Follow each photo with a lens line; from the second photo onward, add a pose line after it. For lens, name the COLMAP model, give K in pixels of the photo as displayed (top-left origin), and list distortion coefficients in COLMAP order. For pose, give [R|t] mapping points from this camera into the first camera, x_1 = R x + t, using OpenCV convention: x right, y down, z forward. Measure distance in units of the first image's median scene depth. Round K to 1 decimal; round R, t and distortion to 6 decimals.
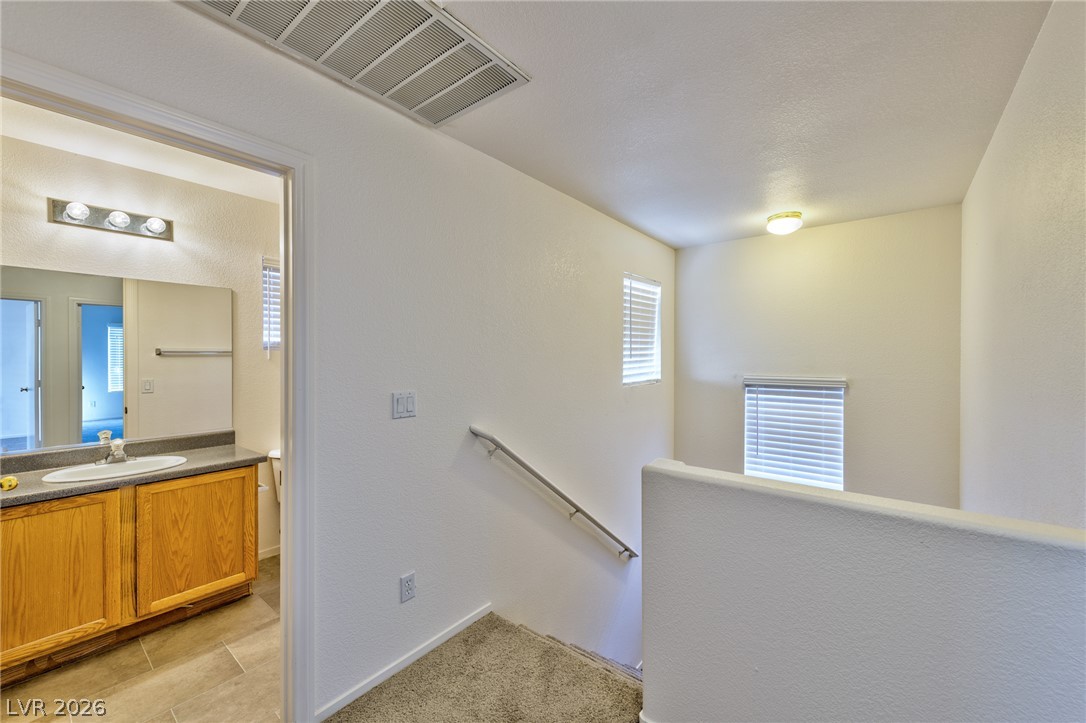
lens RADIAL K [[448.1, 0, 543.0], [0, 448.1, 361.5], [0, 0, 1]] dist [0.010501, -0.000248]
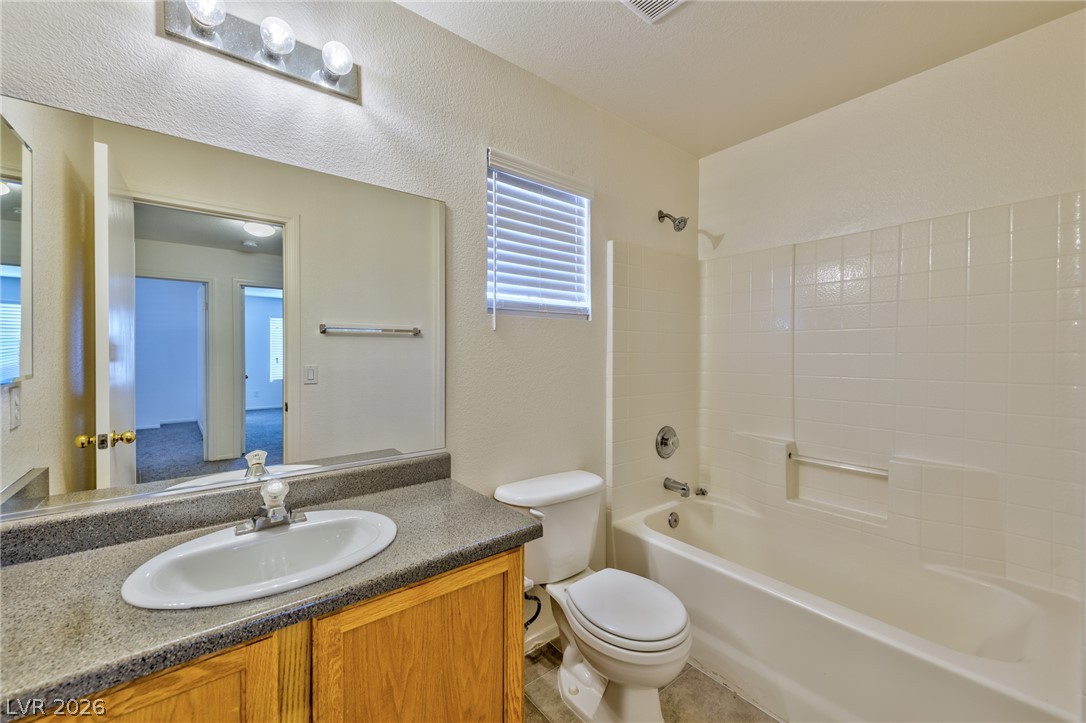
lens RADIAL K [[448.1, 0, 543.0], [0, 448.1, 361.5], [0, 0, 1]] dist [0.010501, -0.000248]
pose [[0.975339, 0.007249, -0.220594, -0.559128], [-0.005620, 0.999952, 0.008014, 0.040164], [0.220641, -0.006577, 0.975333, 0.598629]]
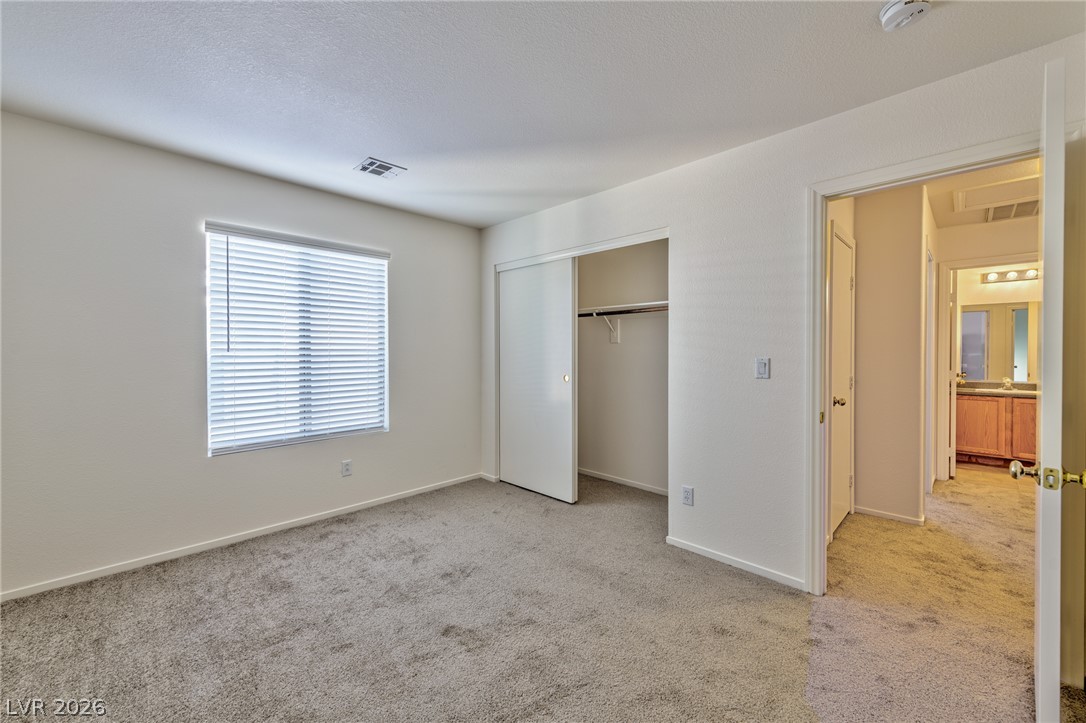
lens RADIAL K [[448.1, 0, 543.0], [0, 448.1, 361.5], [0, 0, 1]] dist [0.010501, -0.000248]
pose [[-0.062916, 0.013742, -0.997924, 1.350598], [-0.005788, 0.999883, 0.014134, 0.070666], [0.998002, 0.006665, -0.062829, -1.075659]]
